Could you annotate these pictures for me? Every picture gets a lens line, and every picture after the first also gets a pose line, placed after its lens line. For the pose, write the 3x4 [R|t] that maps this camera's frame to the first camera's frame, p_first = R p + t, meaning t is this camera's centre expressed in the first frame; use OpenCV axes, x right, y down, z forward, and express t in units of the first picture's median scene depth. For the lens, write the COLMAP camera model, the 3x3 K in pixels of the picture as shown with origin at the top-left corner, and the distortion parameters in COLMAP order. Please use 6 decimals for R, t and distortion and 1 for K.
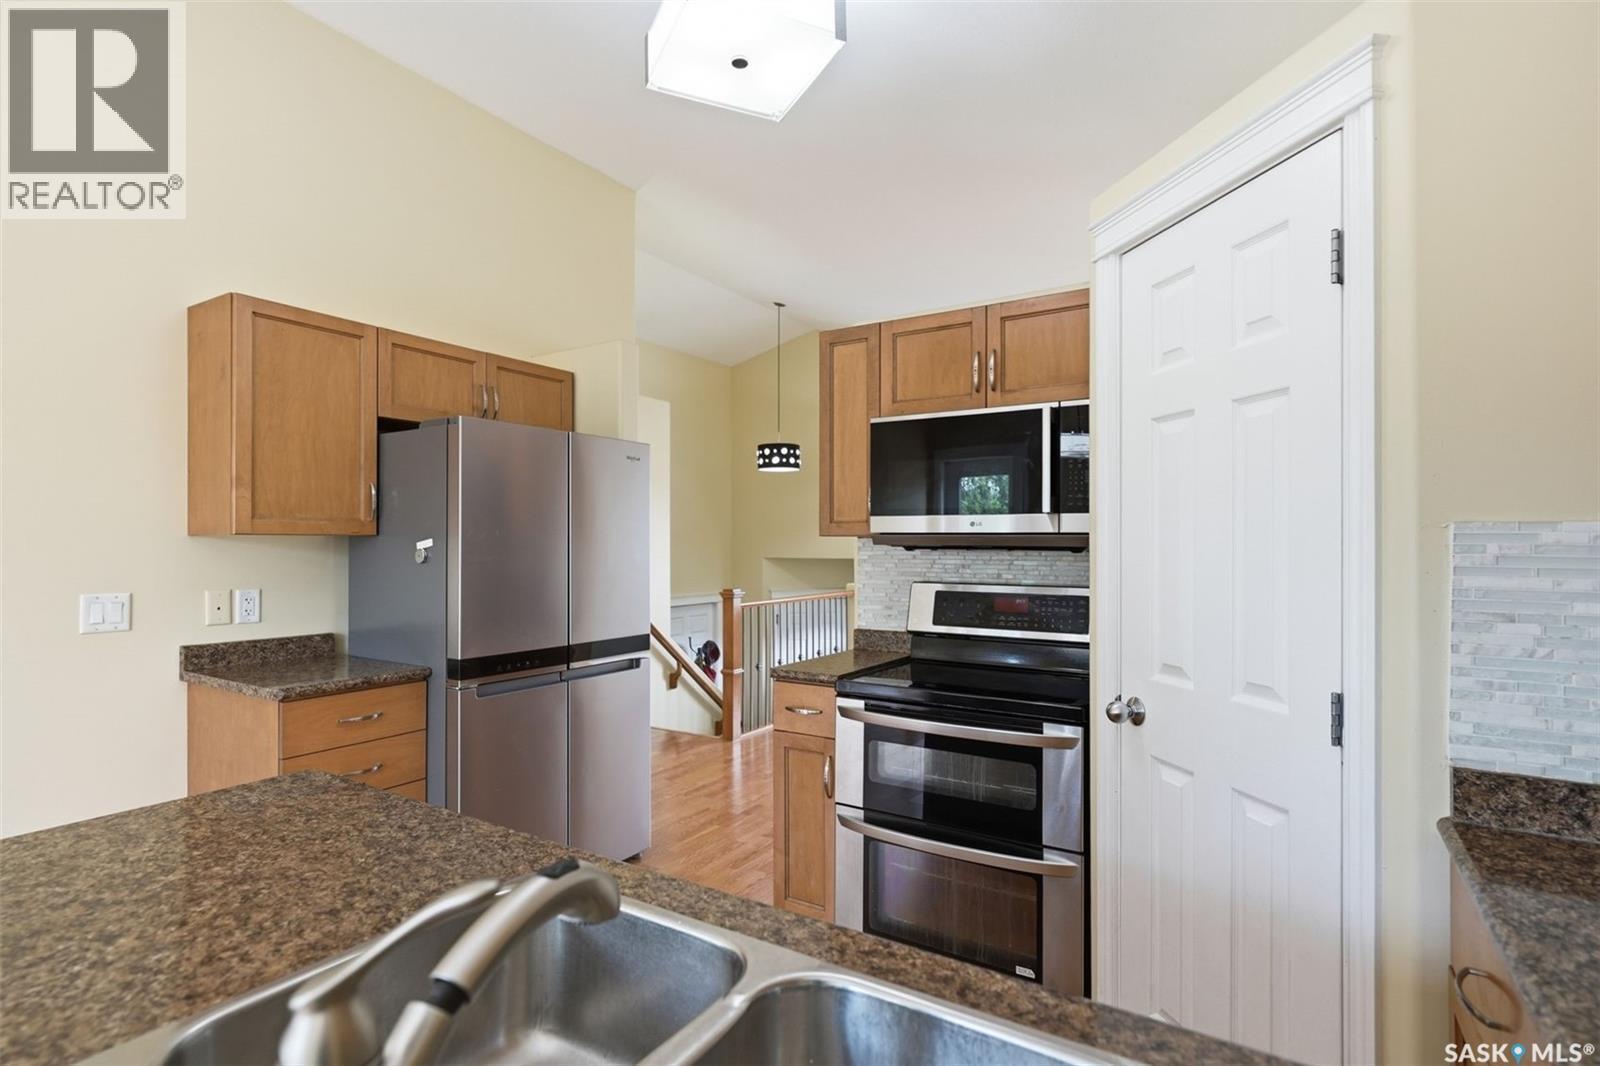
lens RADIAL K [[788.0, 0, 799.9], [0, 788.0, 541.2], [0, 0, 1]] dist [-0.001787, 0.000524]
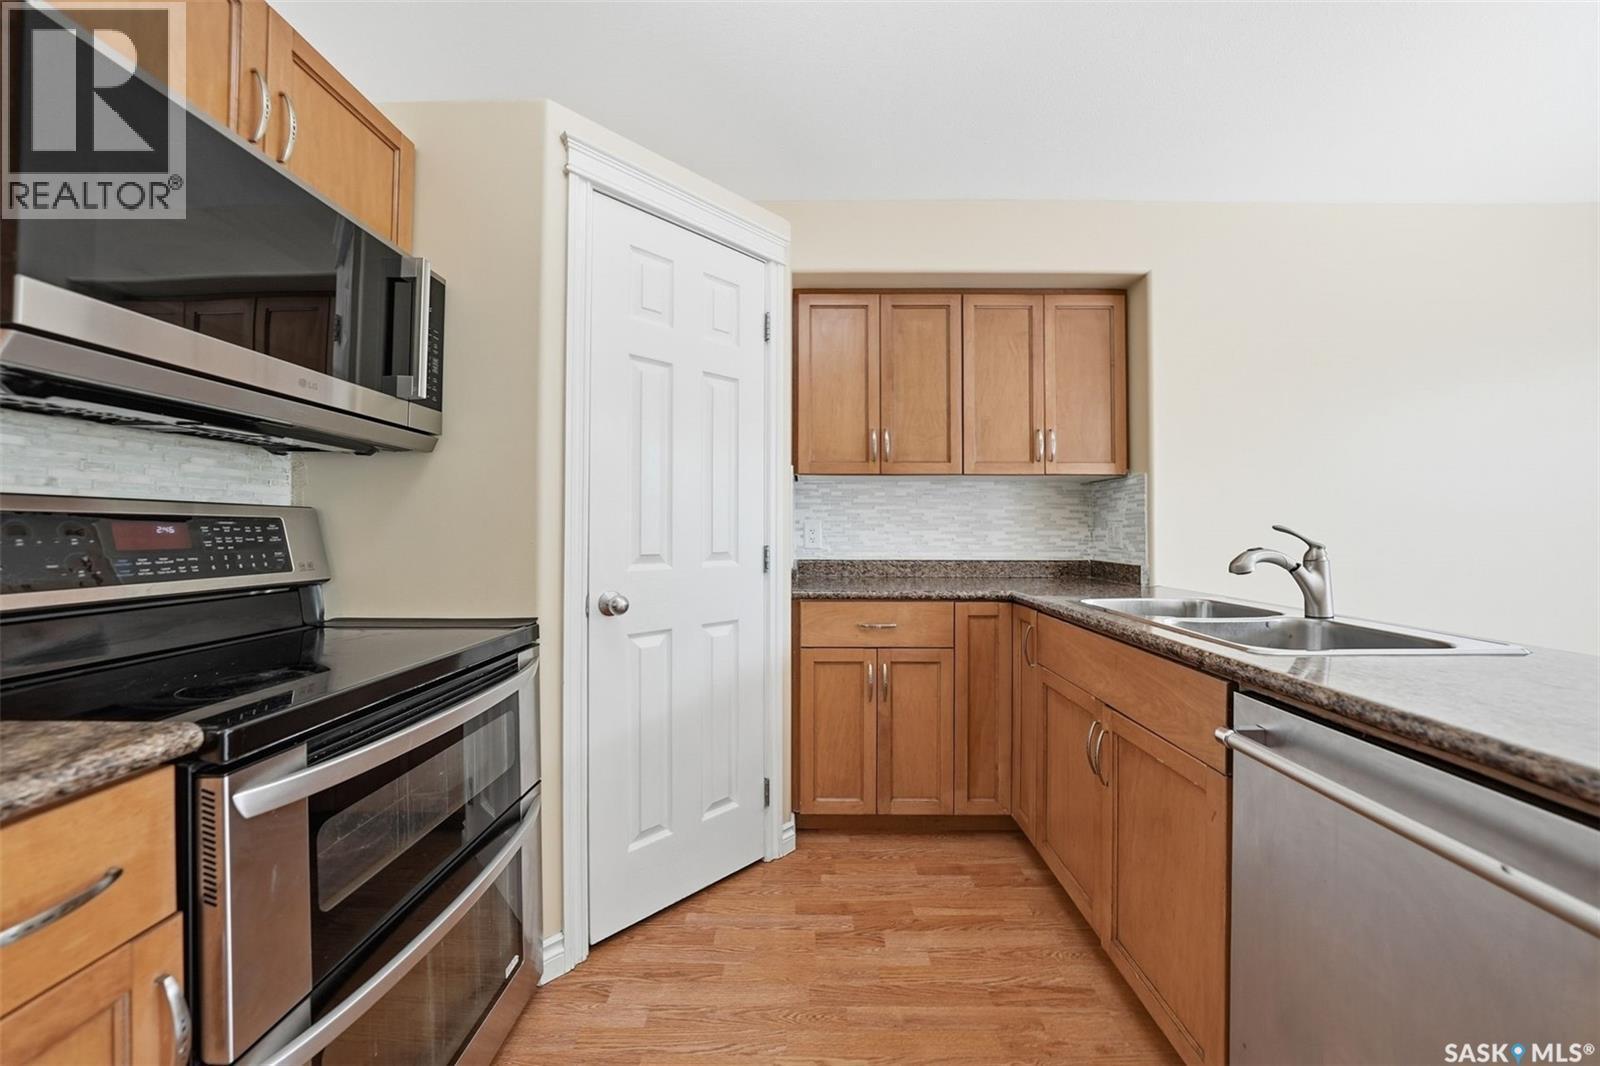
lens RADIAL K [[556.3, 0, 797.1], [0, 556.3, 523.9], [0, 0, 1]] dist [-0.024173, 0.003563]
pose [[-0.514713, 0.005541, 0.857345, -0.295342], [-0.004935, 0.999943, -0.009425, 0.079823], [-0.857348, -0.009082, -0.514656, 0.875839]]
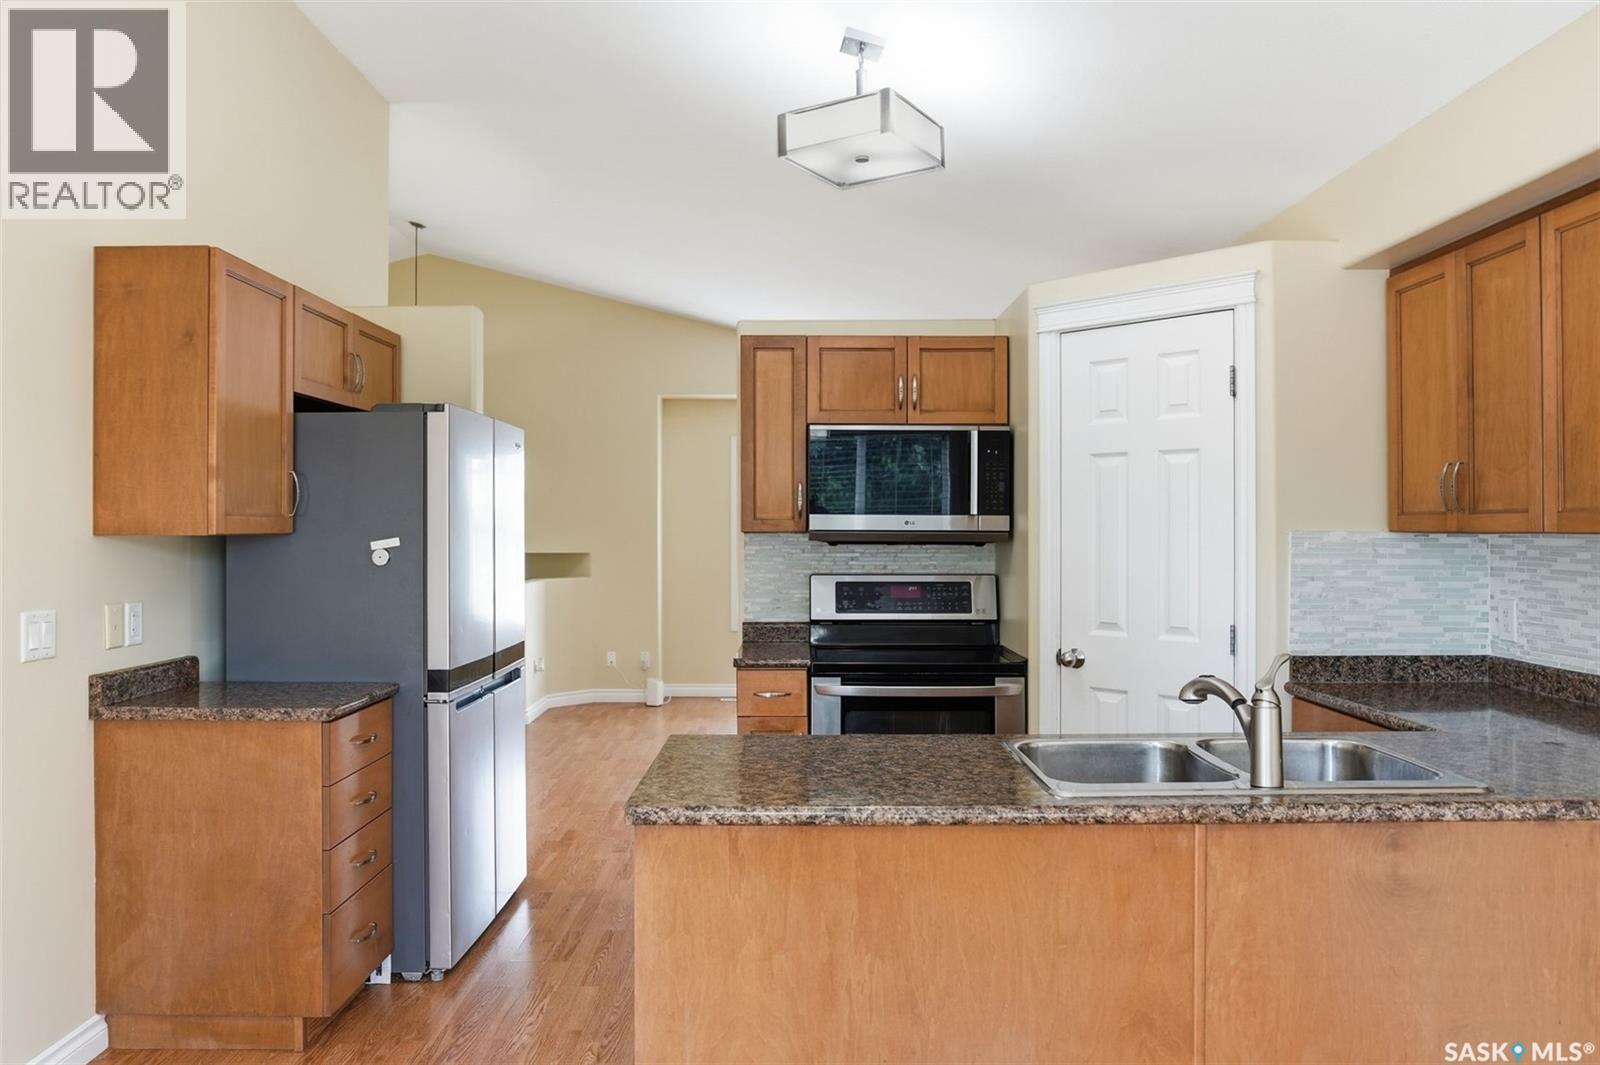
lens RADIAL K [[1114.0, 0, 801.1], [0, 1114.0, 523.0], [0, 0, 1]] dist [-0.038583, 0.010796]
pose [[0.844631, 0.000450, 0.535348, -0.789036], [0.000072, 1.000000, -0.000954, -0.019419], [-0.535349, 0.000845, 0.844631, -0.316874]]
